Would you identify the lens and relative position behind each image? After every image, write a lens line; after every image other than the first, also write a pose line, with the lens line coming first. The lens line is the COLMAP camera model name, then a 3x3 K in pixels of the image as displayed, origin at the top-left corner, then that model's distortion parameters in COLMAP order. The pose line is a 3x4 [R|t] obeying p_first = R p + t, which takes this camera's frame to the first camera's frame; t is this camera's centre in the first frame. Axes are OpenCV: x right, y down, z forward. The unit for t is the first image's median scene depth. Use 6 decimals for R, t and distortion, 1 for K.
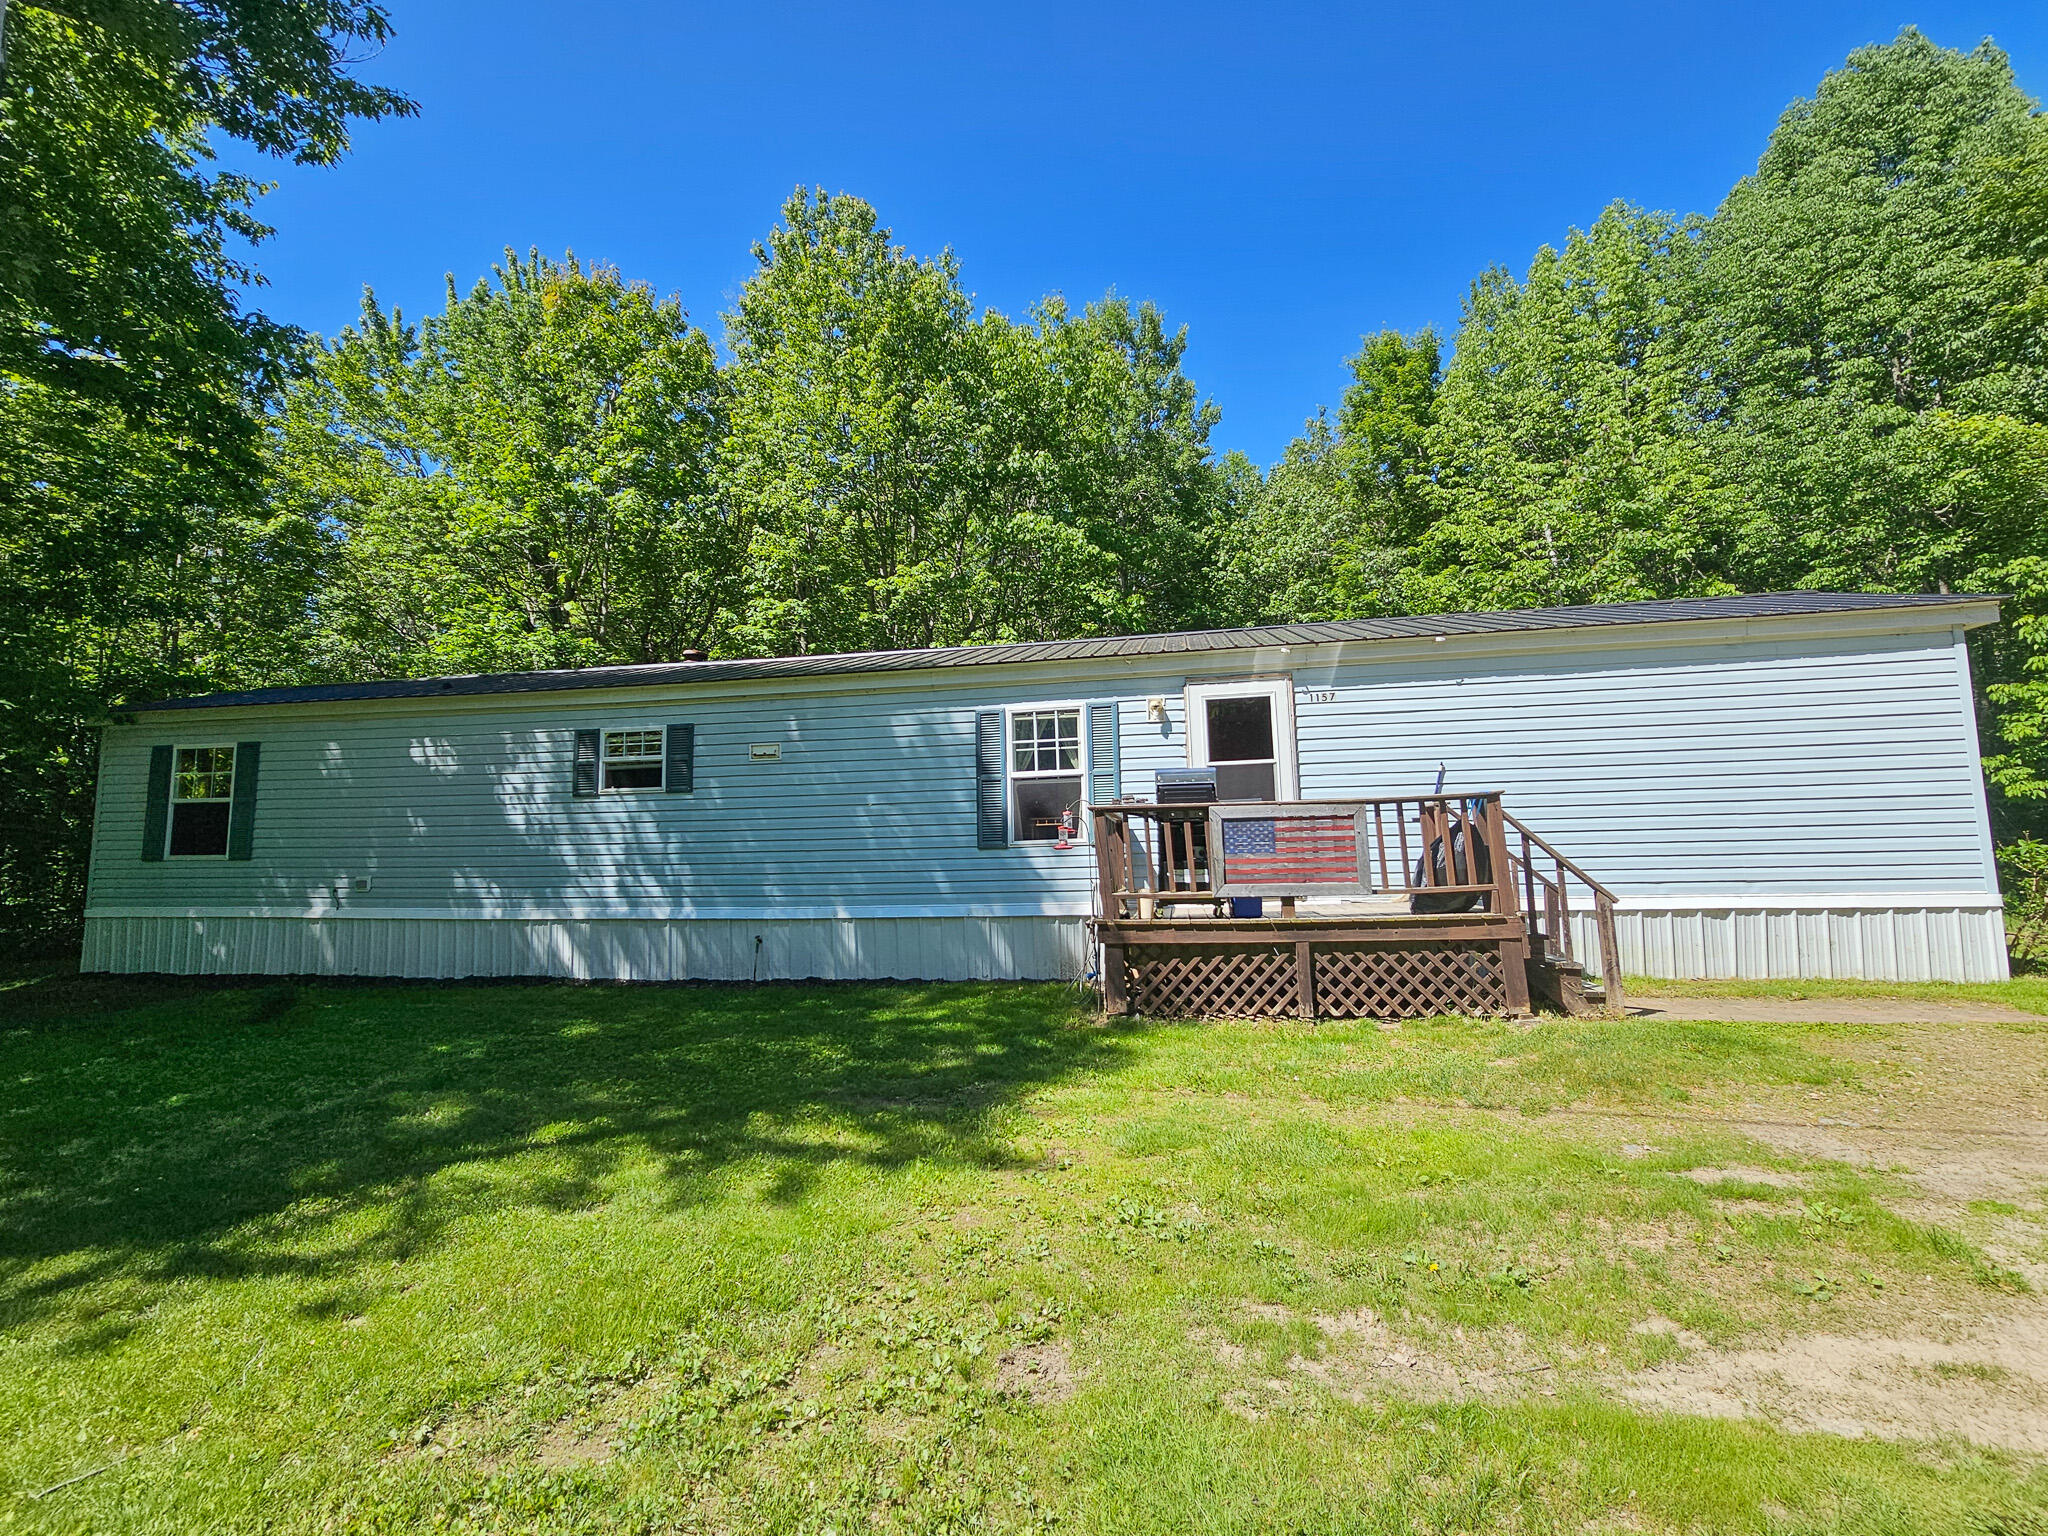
lens RADIAL K [[831.6, 0, 1005.8], [0, 831.6, 767.1], [0, 0, 1]] dist [-0.009700, 0.003558]
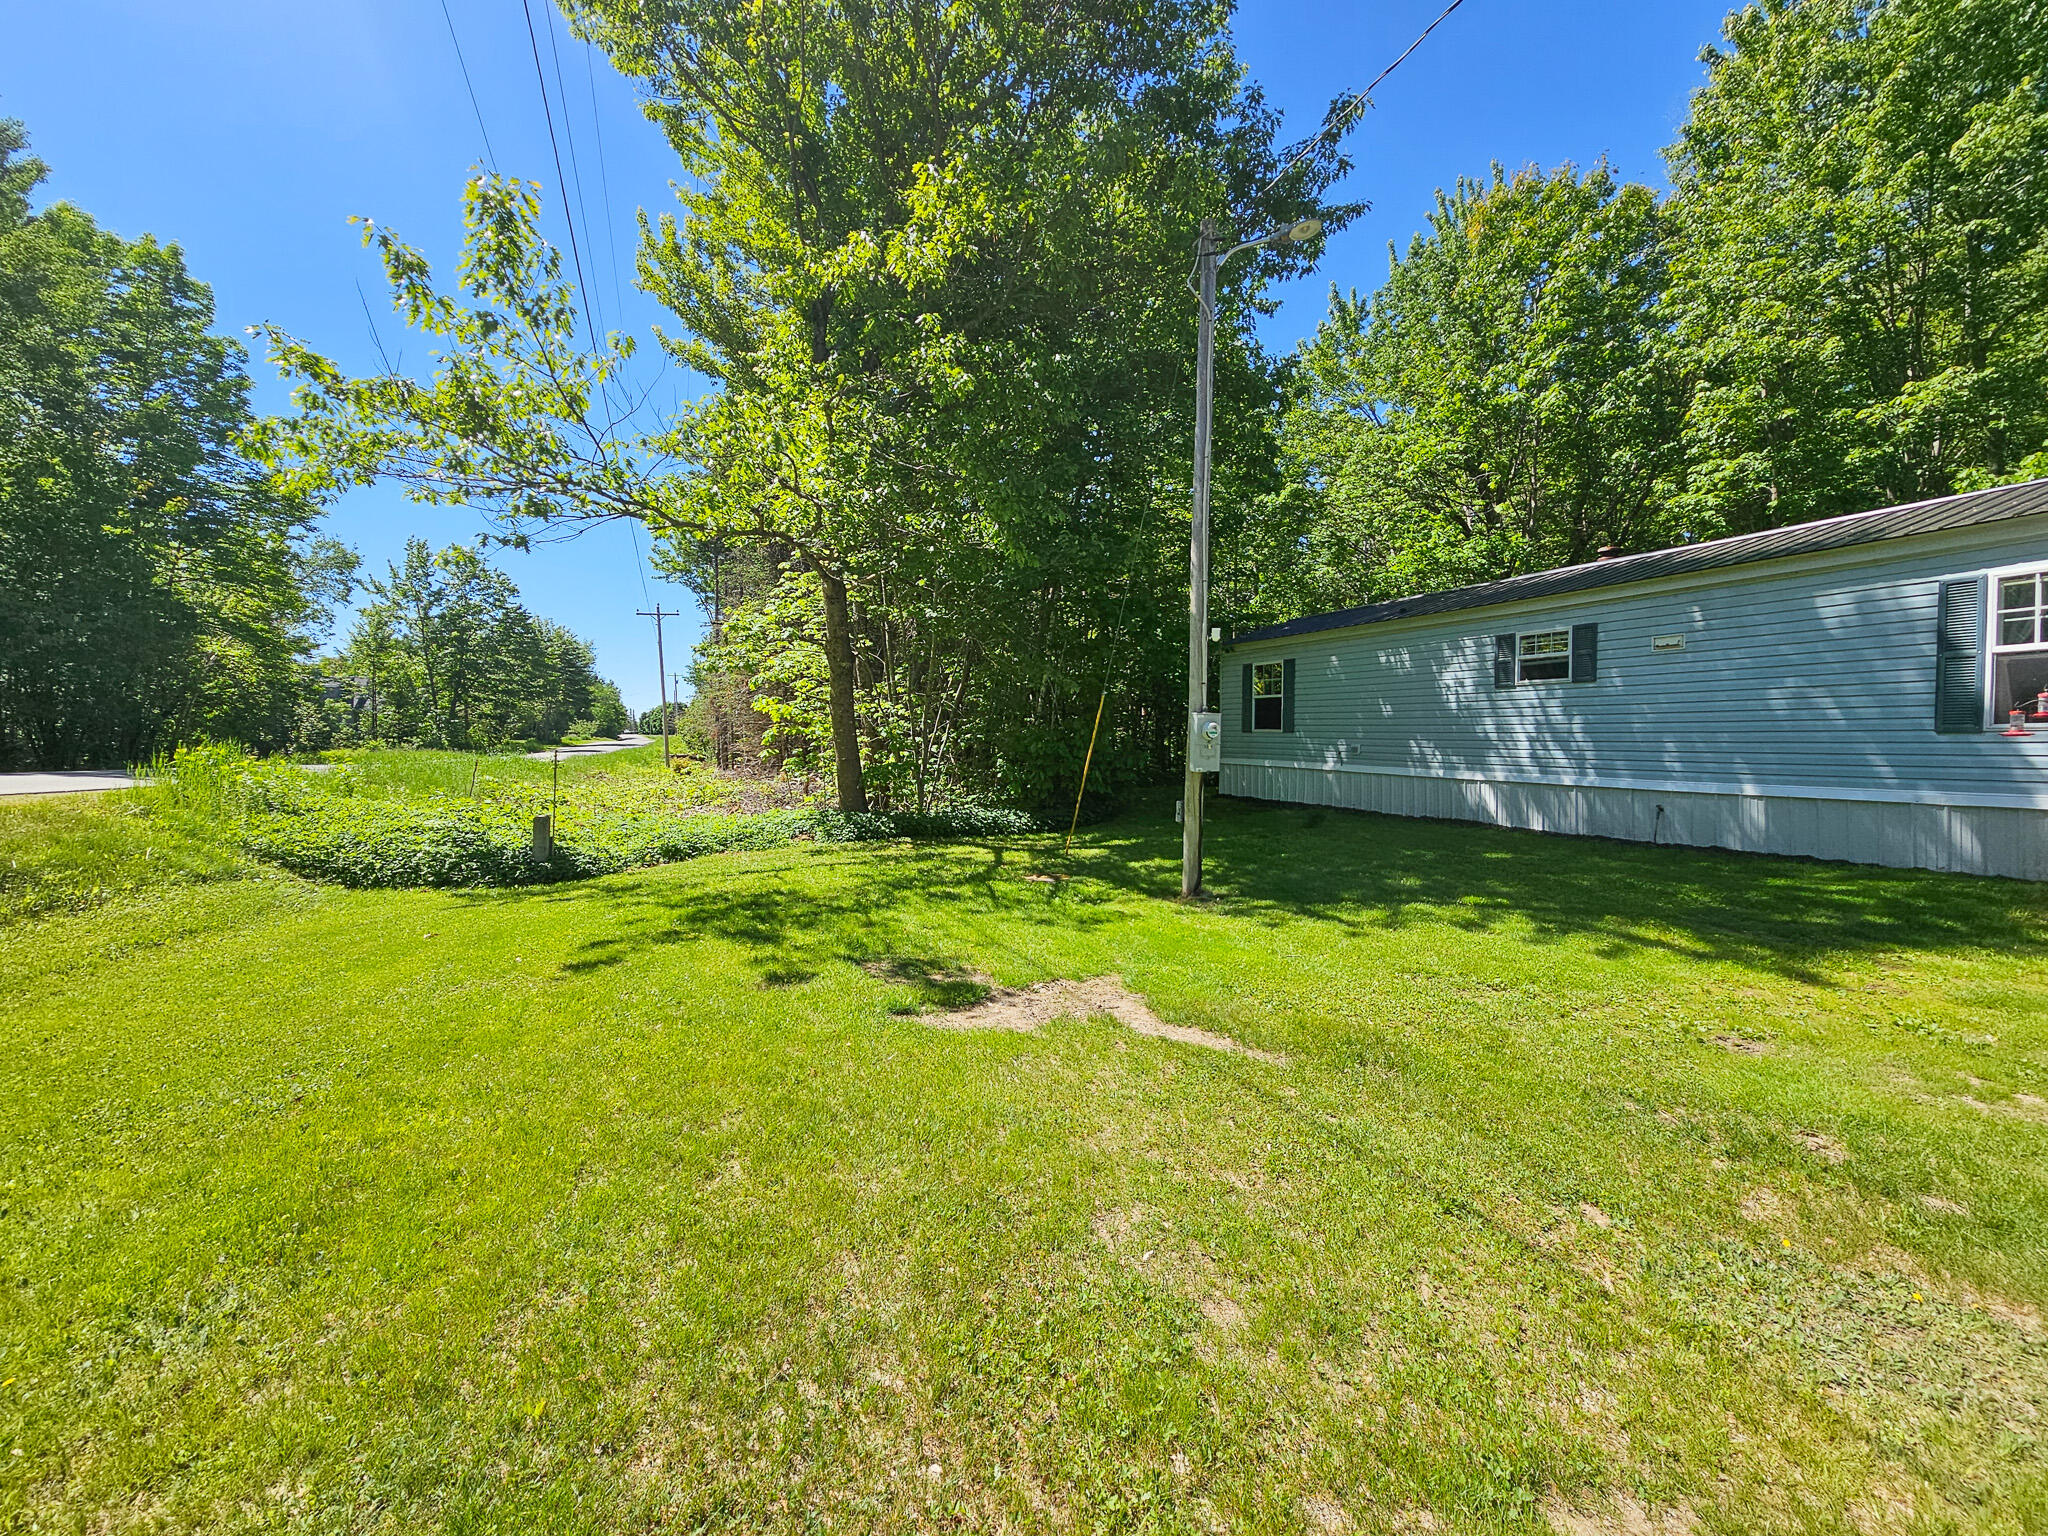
lens RADIAL K [[831.6, 0, 1005.8], [0, 831.6, 767.1], [0, 0, 1]] dist [-0.009700, 0.003558]
pose [[0.507829, 0.050334, -0.859986, 0.194421], [0.082542, 0.990855, 0.106735, -0.039119], [0.857494, -0.125188, 0.499031, -0.293516]]
